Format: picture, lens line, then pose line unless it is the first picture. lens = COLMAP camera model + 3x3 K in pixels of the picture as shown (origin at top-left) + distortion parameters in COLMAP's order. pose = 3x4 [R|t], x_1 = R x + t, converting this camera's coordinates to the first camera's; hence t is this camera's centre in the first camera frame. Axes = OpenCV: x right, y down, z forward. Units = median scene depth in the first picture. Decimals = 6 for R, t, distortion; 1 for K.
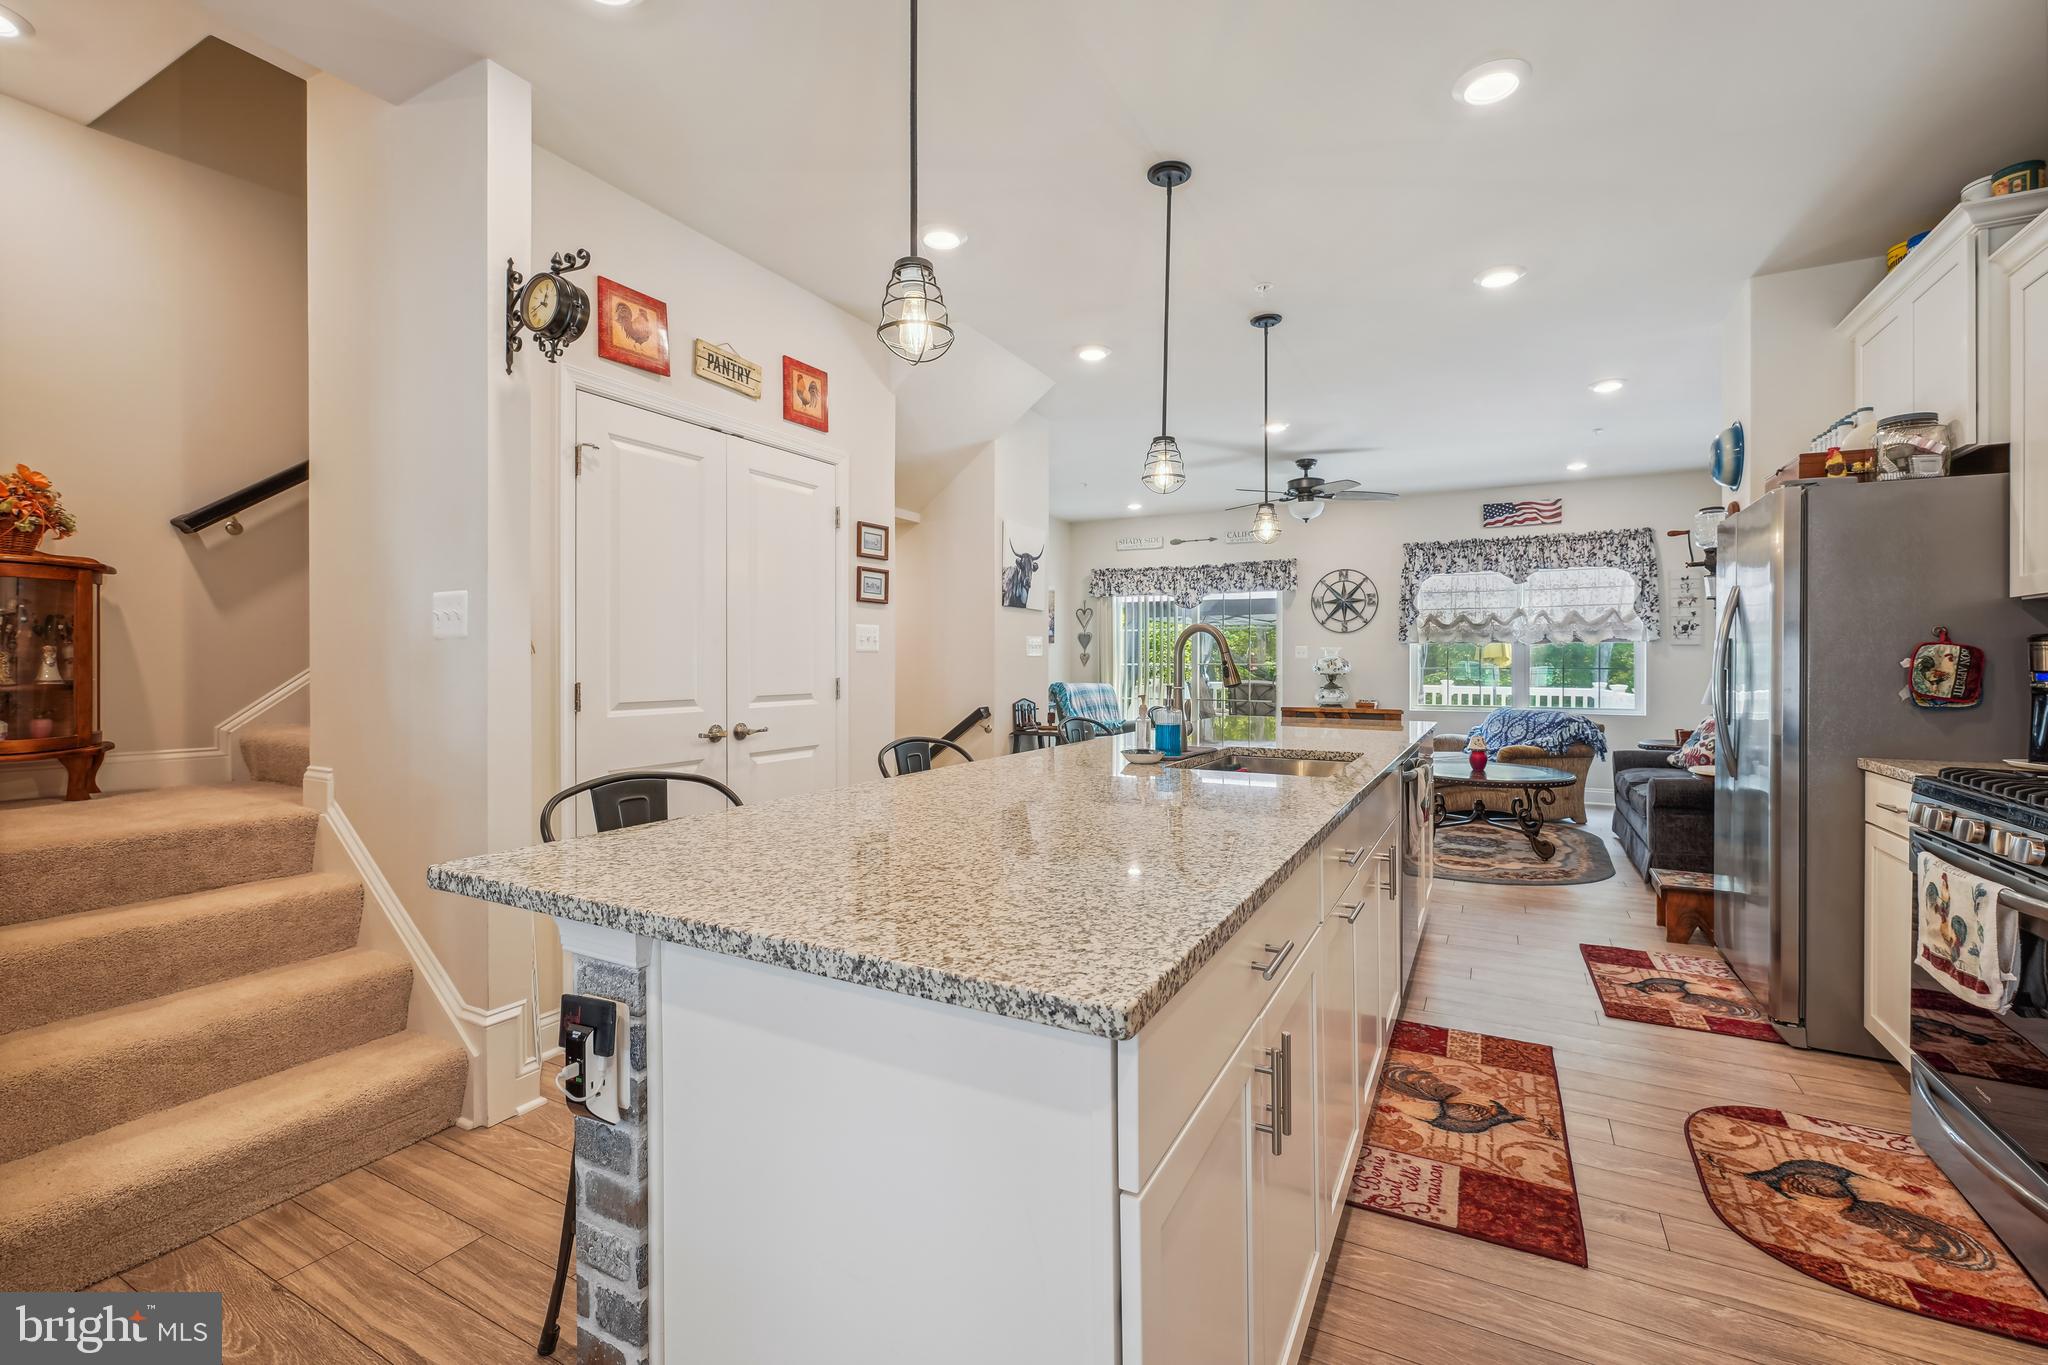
lens RADIAL K [[882.4, 0, 1028.4], [0, 882.4, 663.6], [0, 0, 1]] dist [-0.000505, -0.000113]
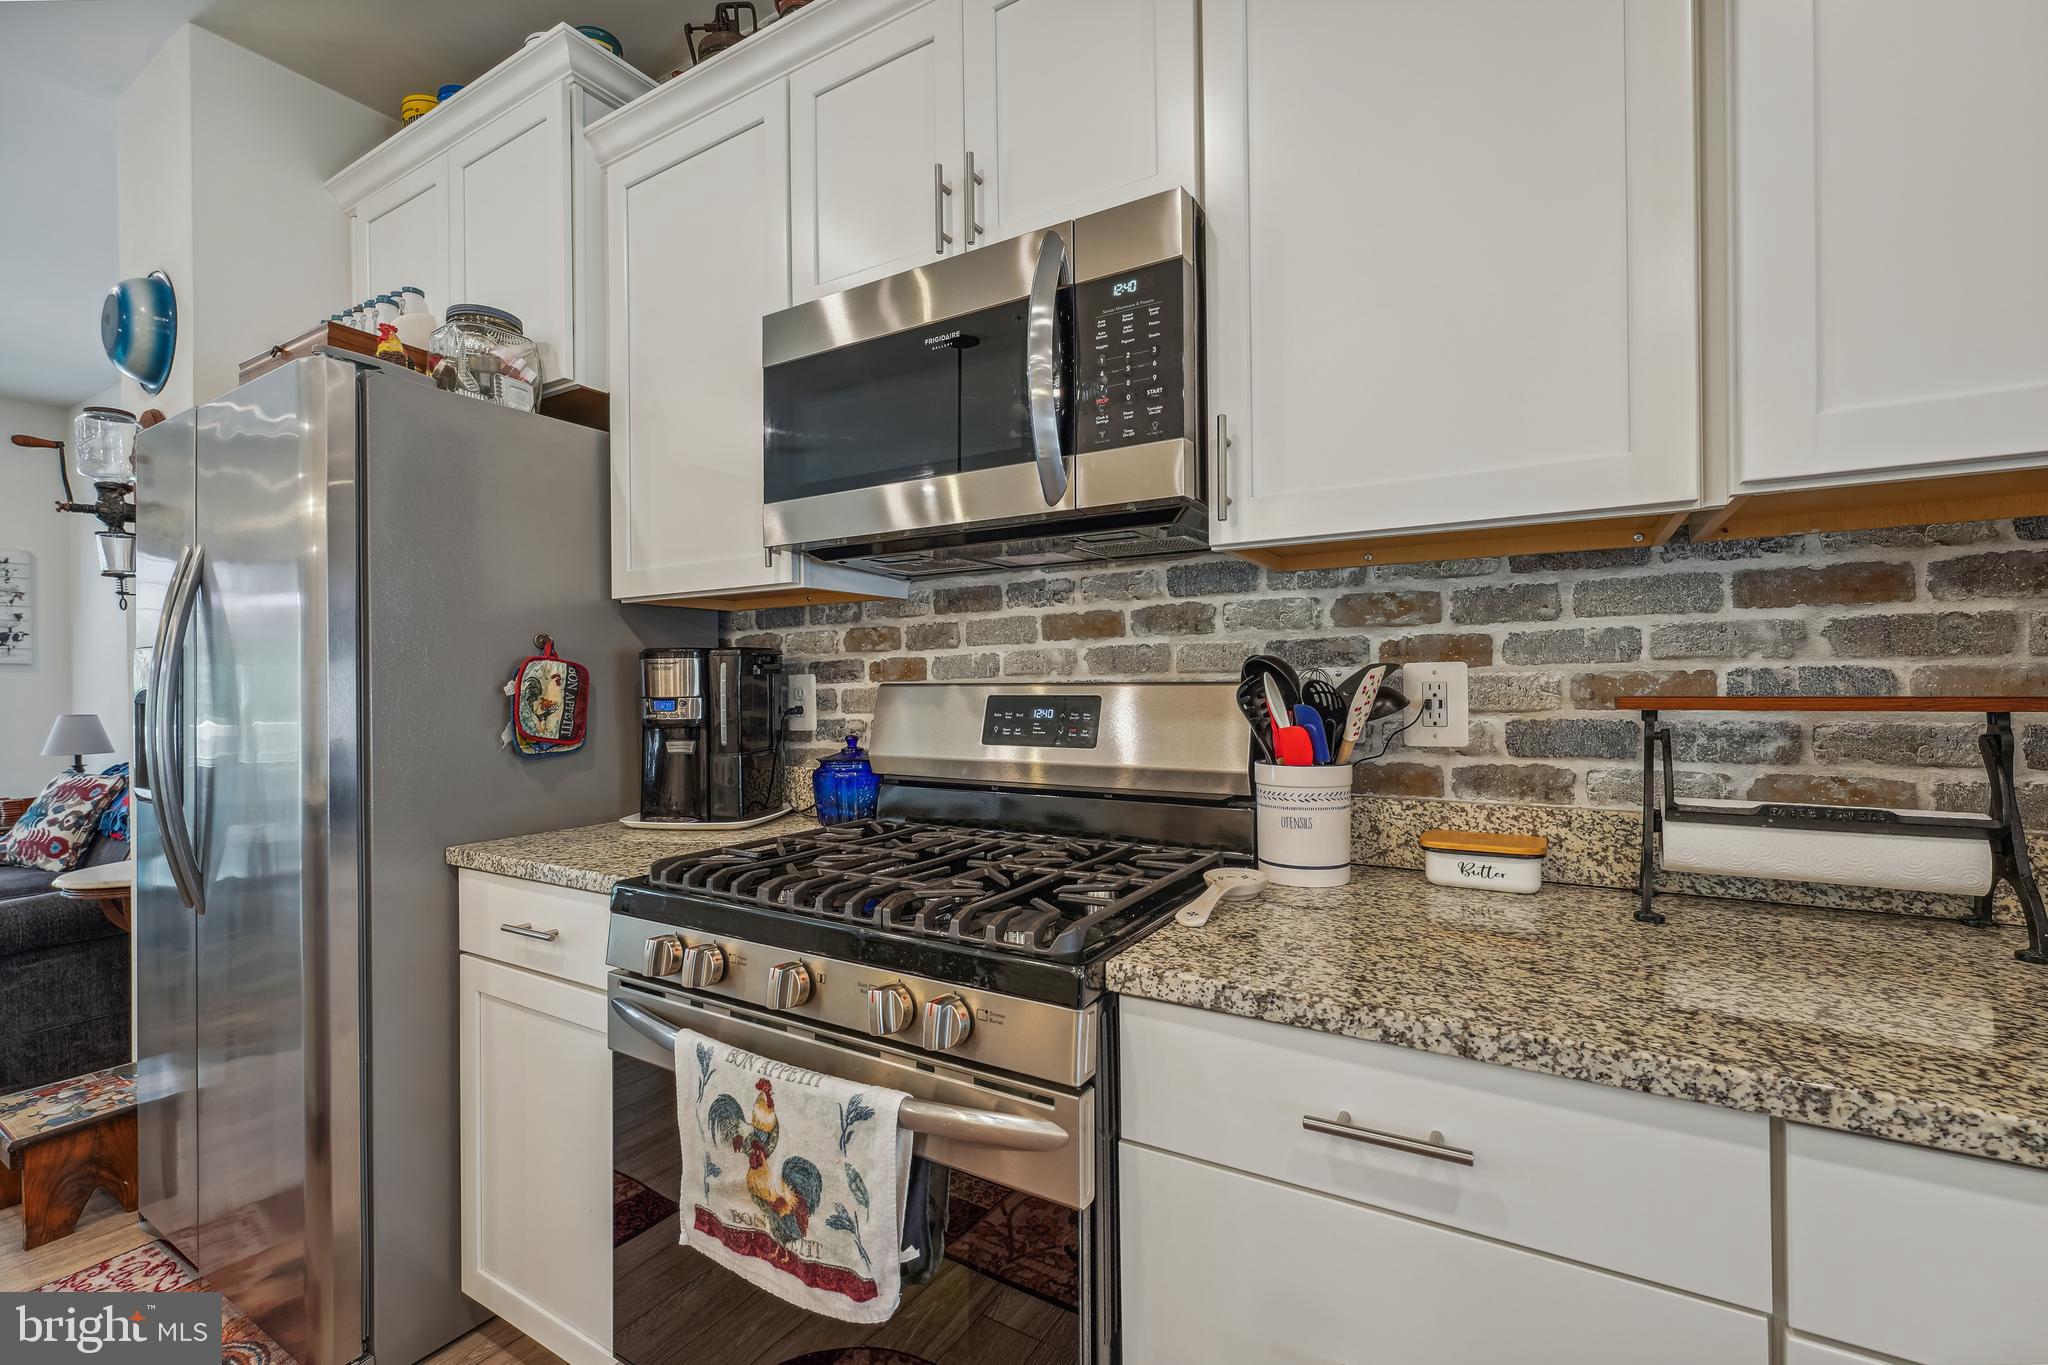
lens RADIAL K [[882.4, 0, 1021.0], [0, 882.4, 686.2], [0, 0, 1]] dist [-0.000505, -0.000113]
pose [[0.054148, -0.003881, 0.998525, 0.243446], [0.008879, 0.999955, 0.003405, -0.000559], [-0.998493, 0.008682, 0.054180, 0.385231]]
